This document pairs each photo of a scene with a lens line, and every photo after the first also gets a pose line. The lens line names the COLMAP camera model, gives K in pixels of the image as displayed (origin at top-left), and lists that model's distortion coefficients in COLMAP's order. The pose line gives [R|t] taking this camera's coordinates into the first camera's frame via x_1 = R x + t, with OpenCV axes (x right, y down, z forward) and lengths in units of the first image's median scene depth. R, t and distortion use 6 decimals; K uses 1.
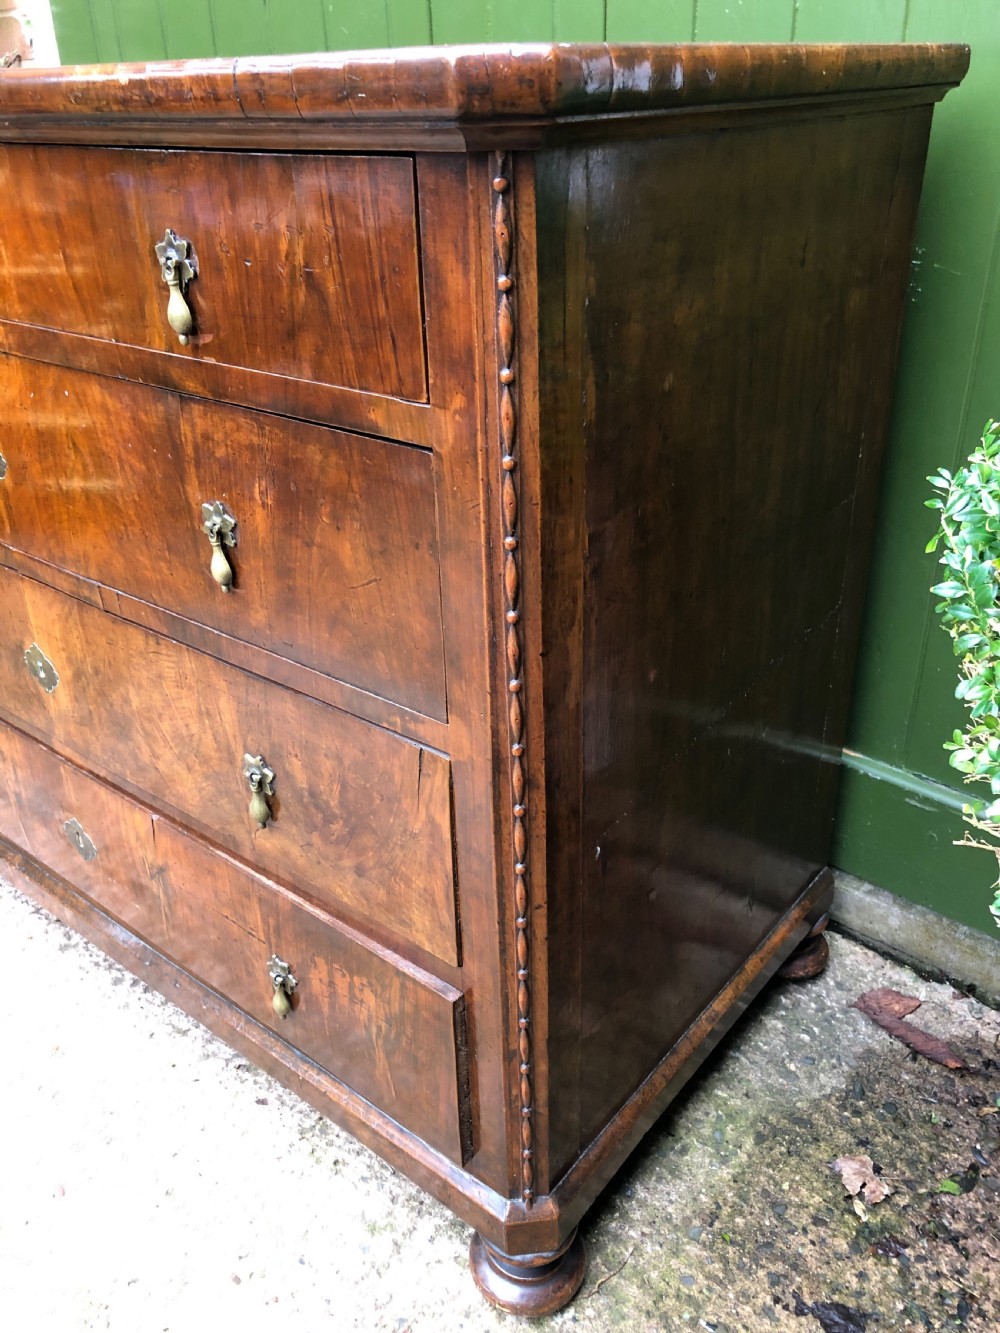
lens RADIAL K [[1096.8, 0, 505.0], [0, 1096.8, 671.2], [0, 0, 1]] dist [0.026201, -0.010203]
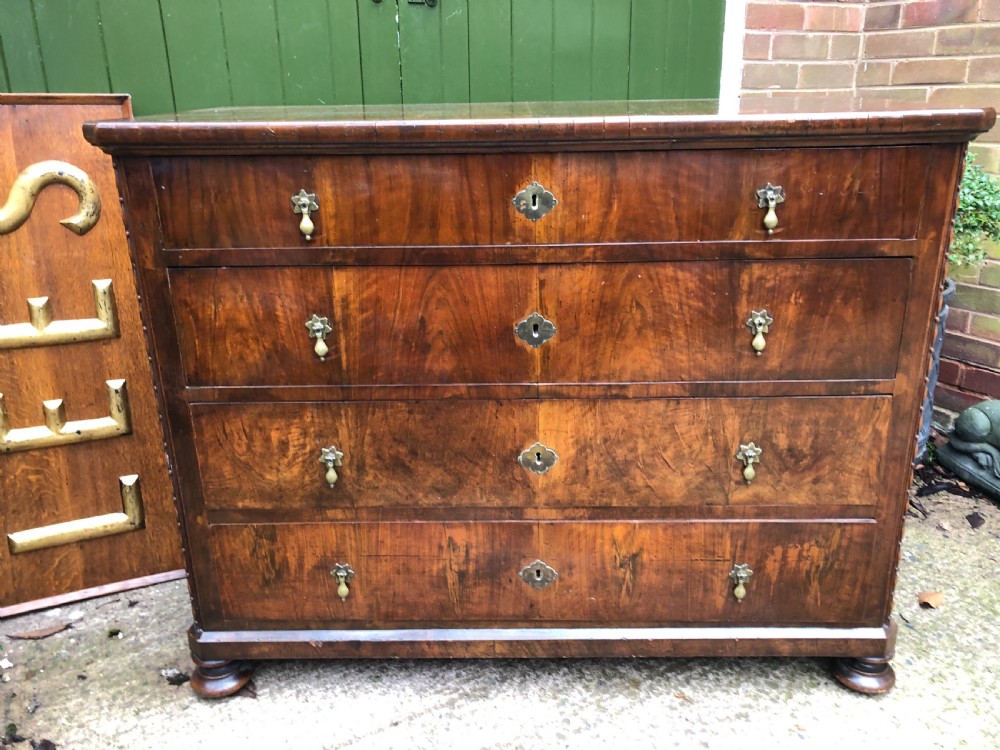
lens RADIAL K [[815.7, 0, 503.8], [0, 815.7, 370.4], [0, 0, 1]] dist [0.031816, -0.019200]
pose [[0.788835, -0.198835, 0.581553, -1.636997], [0.291206, 0.954186, -0.068760, -0.085540], [-0.541237, 0.223592, 0.810598, 0.054917]]
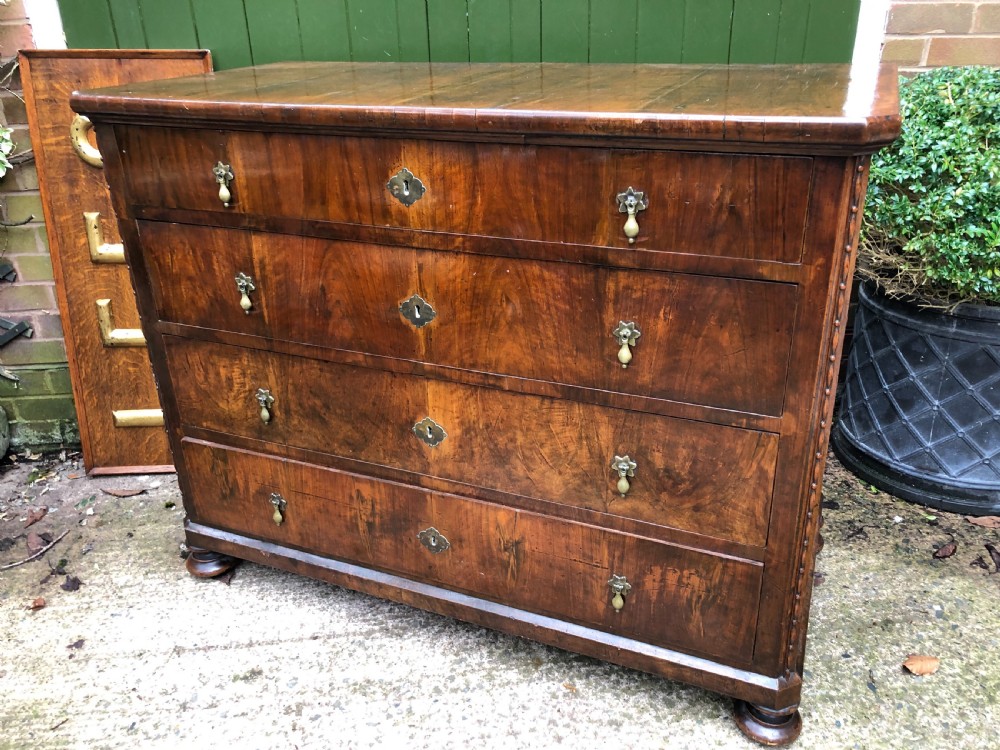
lens RADIAL K [[813.7, 0, 507.3], [0, 813.7, 366.1], [0, 0, 1]] dist [0.054914, -0.066557]
pose [[0.962258, -0.118458, 0.245007, -0.866874], [0.134813, 0.989556, -0.051035, -0.034476], [-0.236402, 0.082138, 0.968177, -0.327345]]
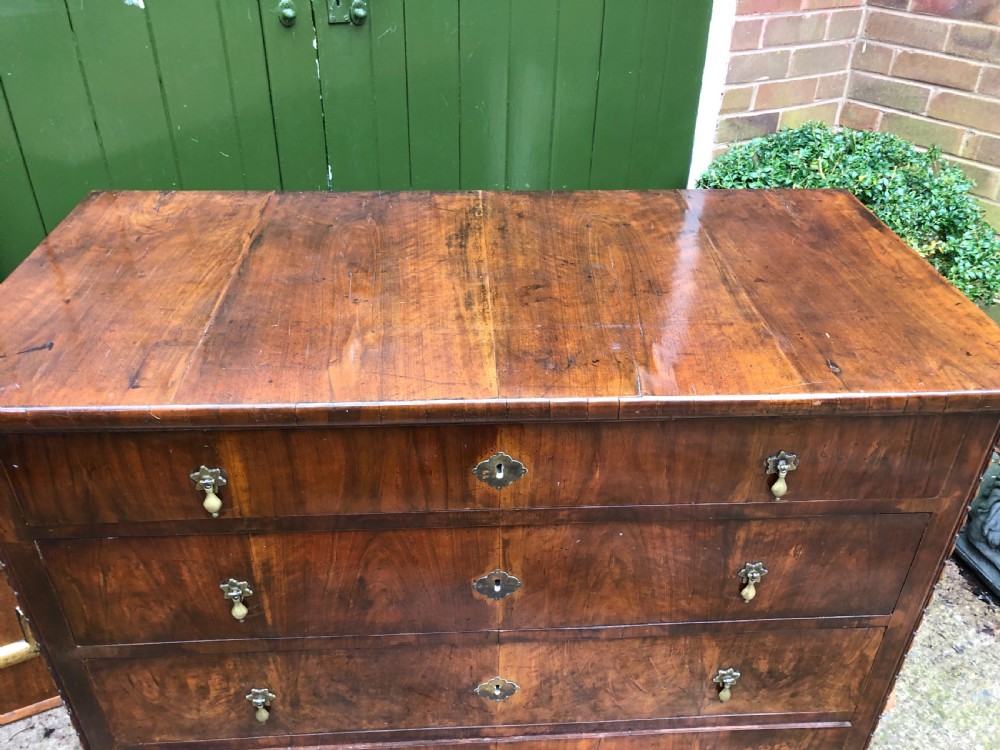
lens RADIAL K [[820.0, 0, 509.3], [0, 820.0, 367.5], [0, 0, 1]] dist [0.016437, -0.001653]
pose [[0.739320, -0.333024, 0.585236, -1.302238], [0.284992, 0.942209, 0.176131, -0.845066], [-0.610070, 0.036571, 0.791503, 0.191408]]
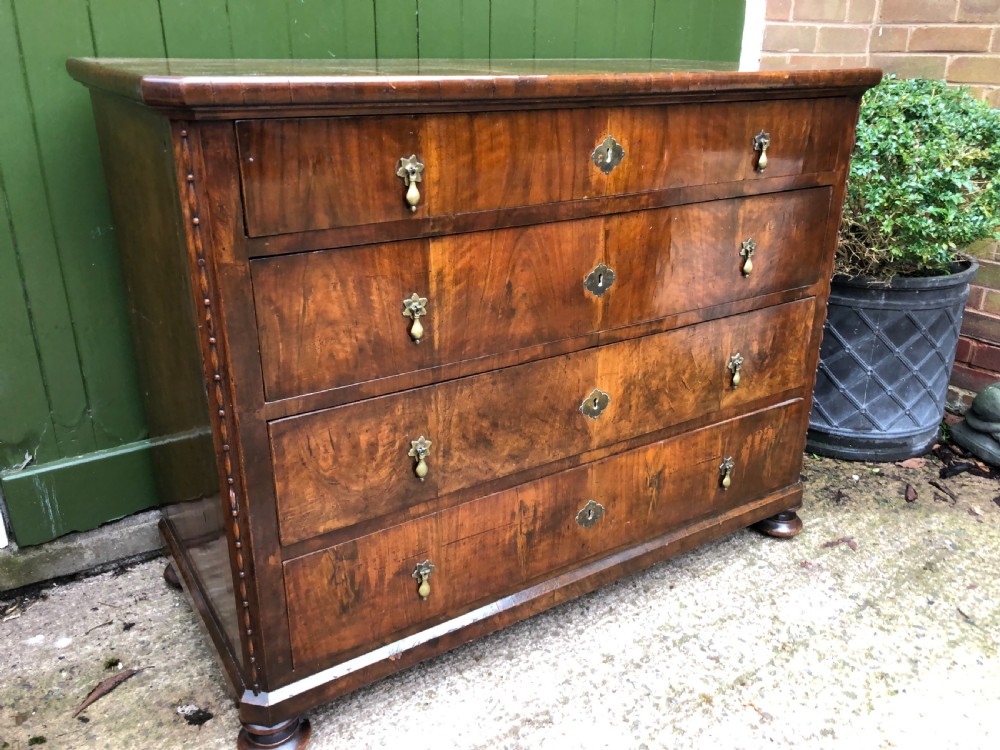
lens RADIAL K [[822.8, 0, 501.9], [0, 822.8, 371.1], [0, 0, 1]] dist [0.026201, -0.010203]
pose [[0.318485, -0.331253, 0.888166, -2.274216], [0.434830, 0.883615, 0.173631, -0.475428], [-0.842312, 0.330903, 0.425457, 0.830392]]
